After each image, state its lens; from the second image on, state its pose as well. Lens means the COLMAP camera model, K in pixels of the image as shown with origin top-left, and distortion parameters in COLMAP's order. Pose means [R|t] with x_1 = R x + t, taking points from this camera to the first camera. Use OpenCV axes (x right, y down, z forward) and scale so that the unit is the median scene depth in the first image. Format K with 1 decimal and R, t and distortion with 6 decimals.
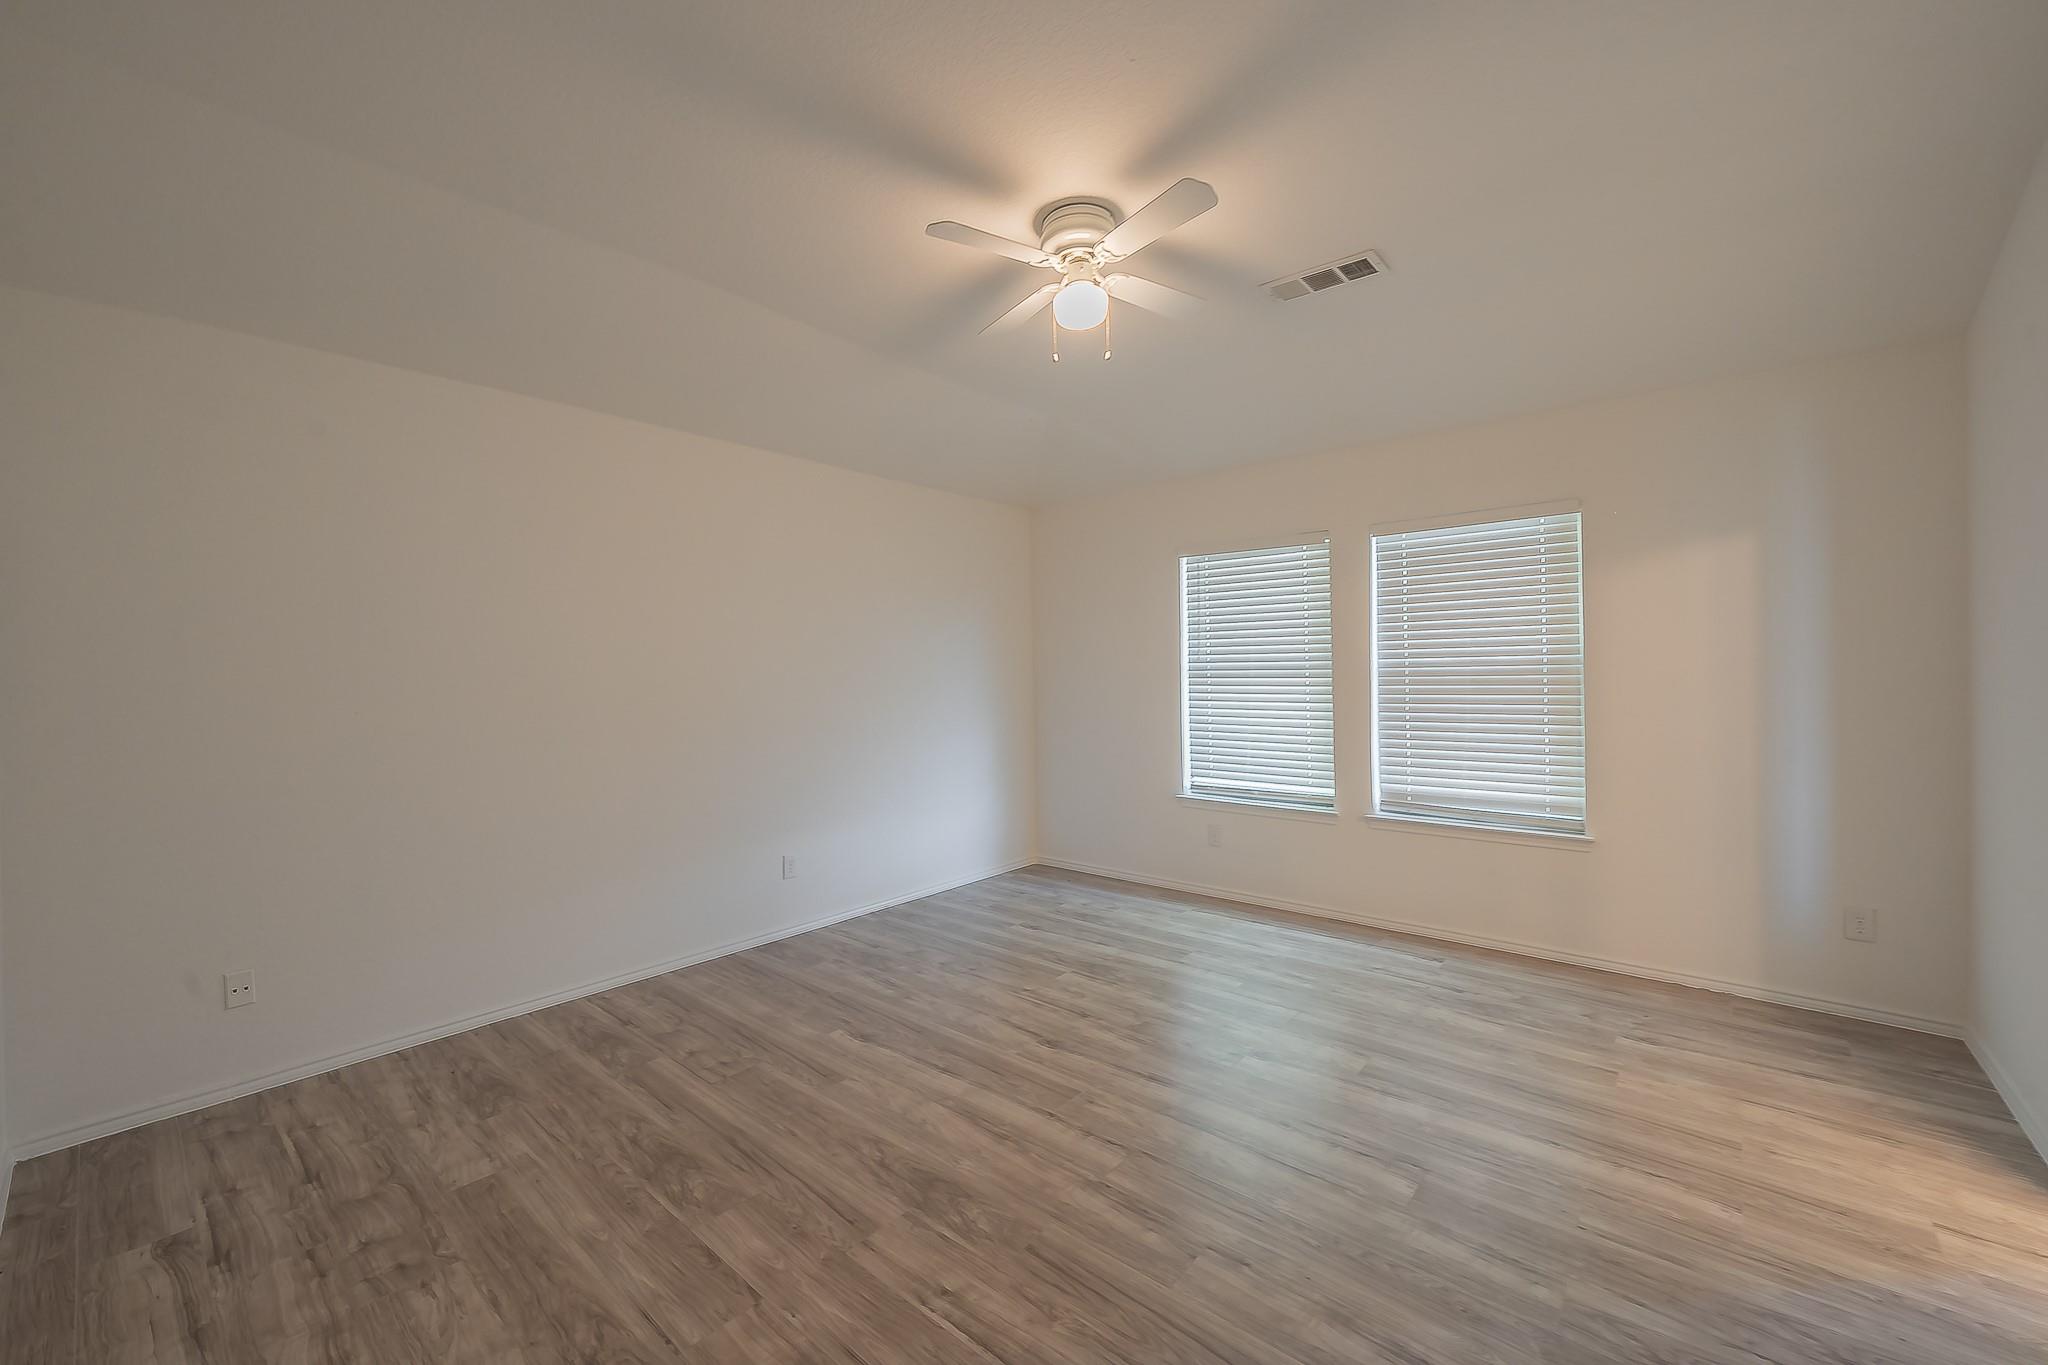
lens RADIAL K [[802.2, 0, 1031.8], [0, 802.2, 688.5], [0, 0, 1]] dist [0.000584, 0.000005]
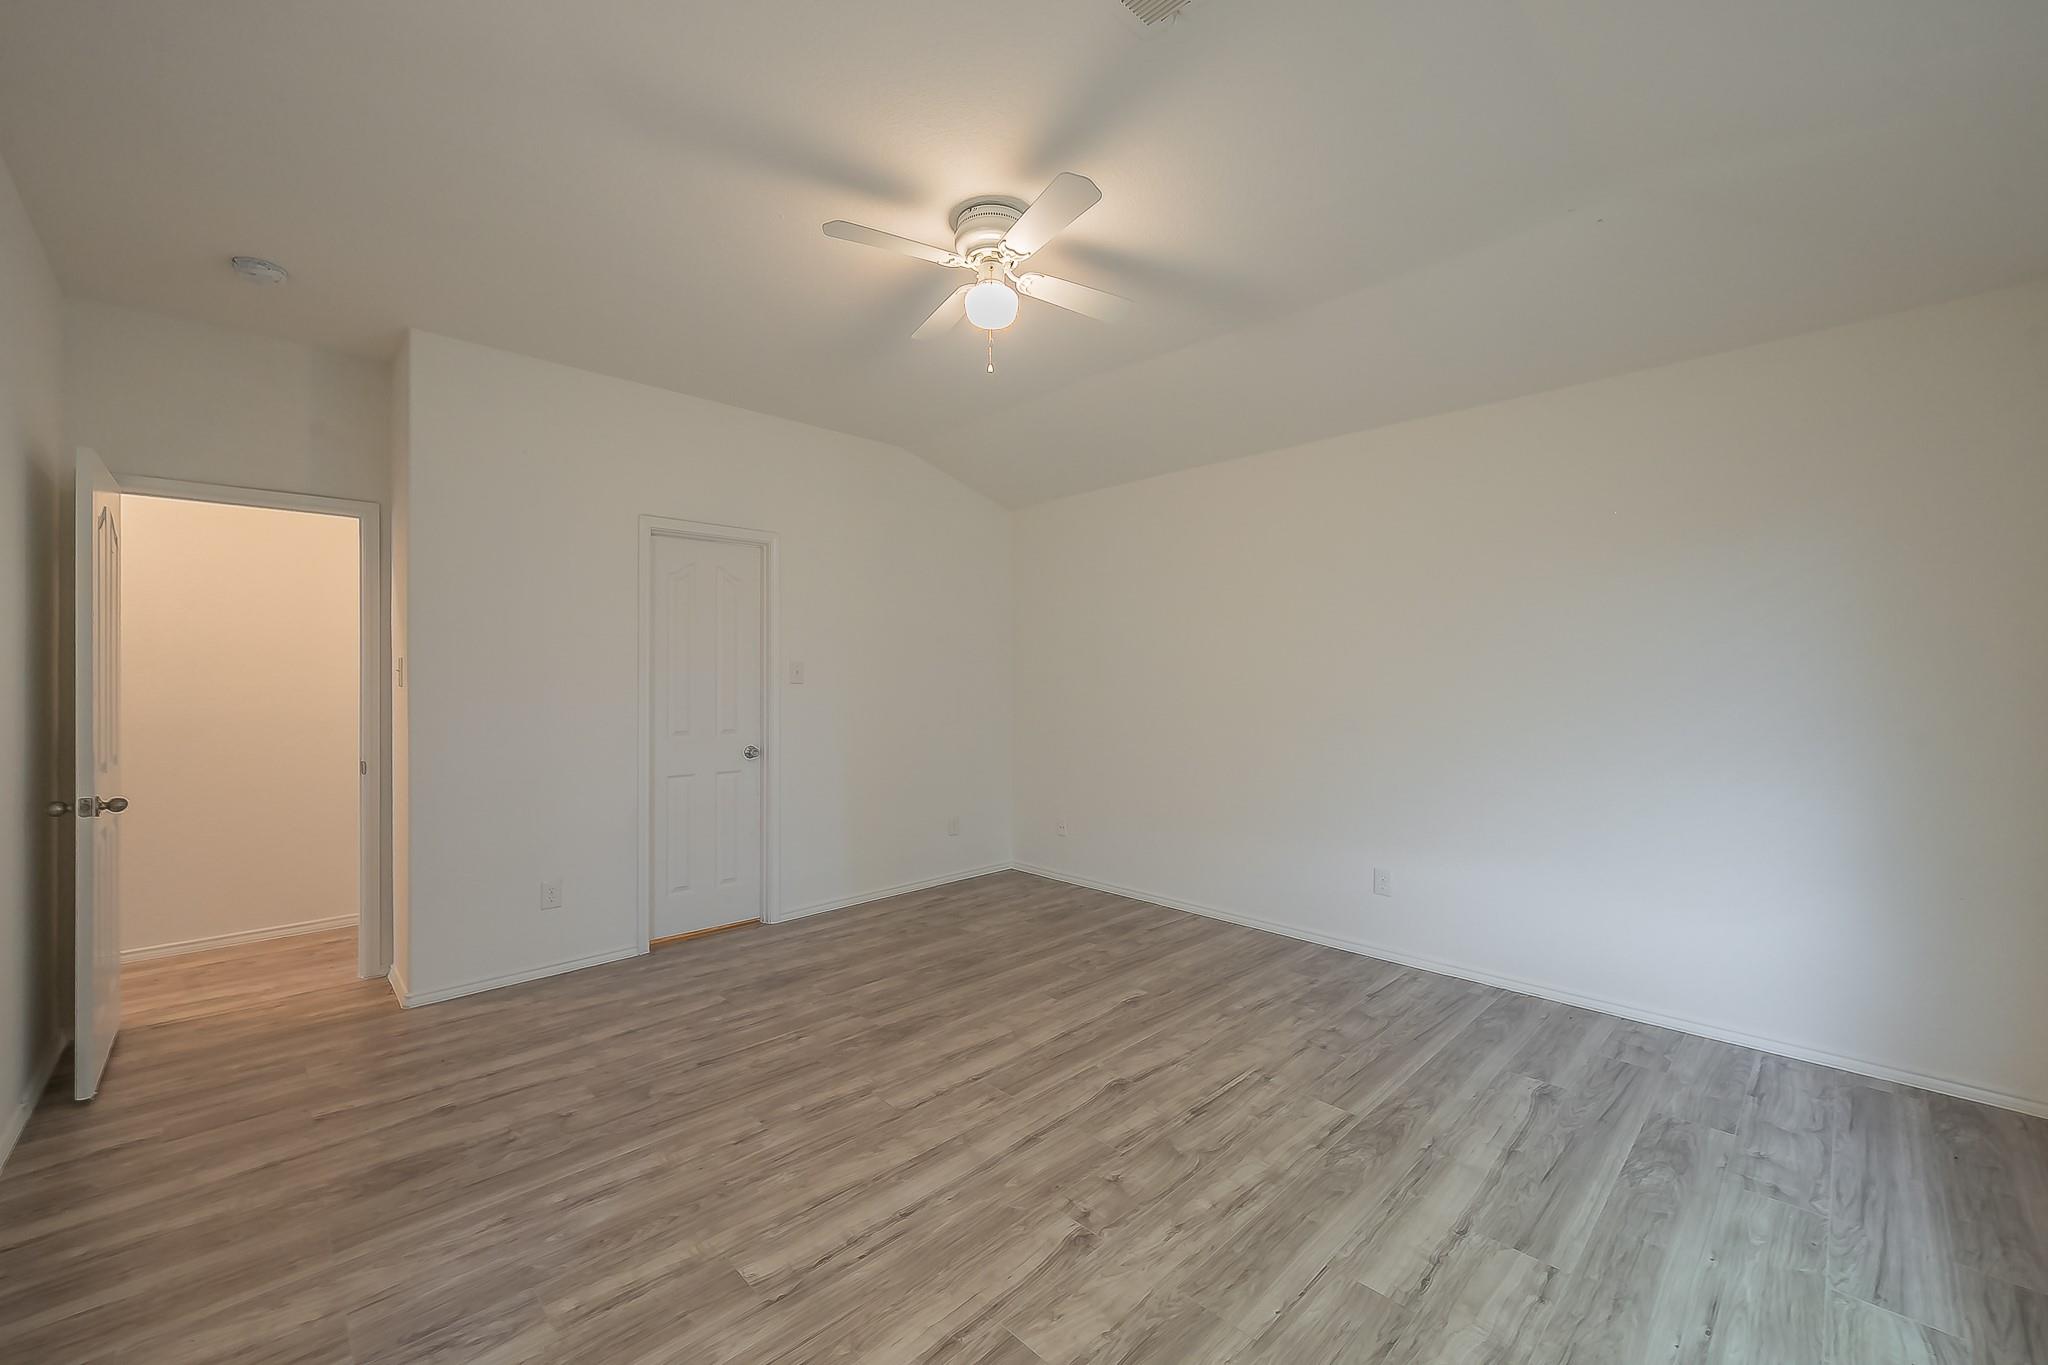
lens RADIAL K [[802.2, 0, 1031.0], [0, 802.2, 670.0], [0, 0, 1]] dist [0.000584, 0.000005]
pose [[-0.080535, 0.003575, -0.996745, 0.951218], [-0.015761, 0.999864, 0.004859, -0.028980], [0.996627, 0.016101, -0.080468, 0.989388]]
